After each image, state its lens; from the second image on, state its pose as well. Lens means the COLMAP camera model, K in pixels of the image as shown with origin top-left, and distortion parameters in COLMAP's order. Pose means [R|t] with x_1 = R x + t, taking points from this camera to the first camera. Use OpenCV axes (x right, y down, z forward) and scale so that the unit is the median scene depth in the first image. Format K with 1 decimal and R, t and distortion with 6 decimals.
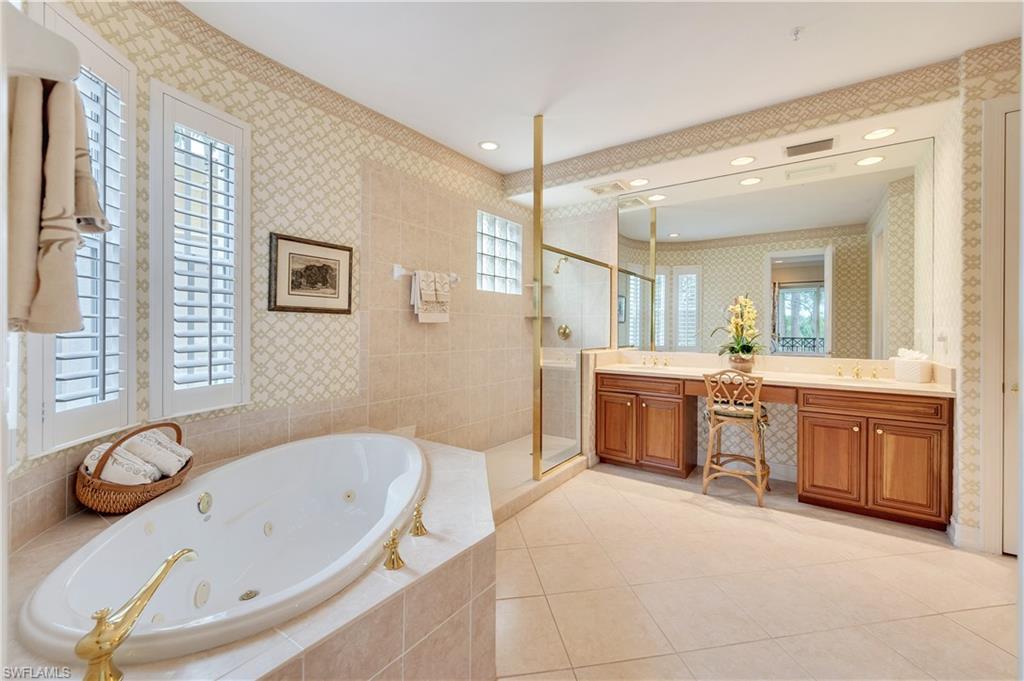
lens RADIAL K [[407.9, 0, 519.3], [0, 407.9, 331.5], [0, 0, 1]] dist [-0.000420, -0.000359]
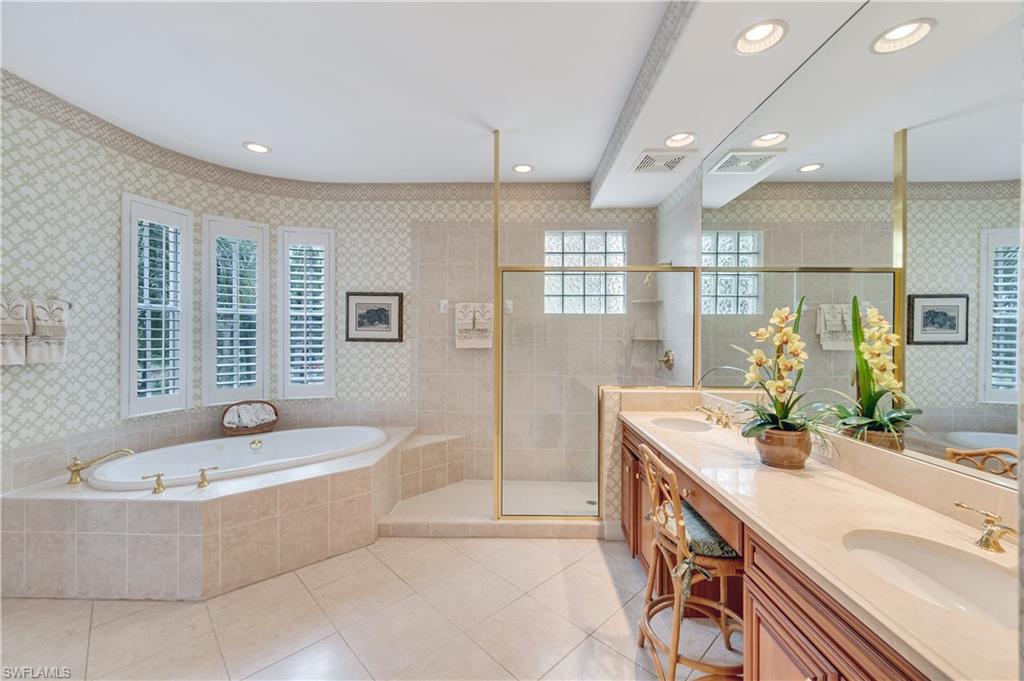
lens RADIAL K [[407.9, 0, 517.7], [0, 407.9, 337.8], [0, 0, 1]] dist [-0.000420, -0.000359]
pose [[0.566639, 0.009182, -0.823915, 0.925406], [-0.008876, 0.999948, 0.005039, -0.067117], [0.823918, 0.004458, 0.566691, 0.552695]]
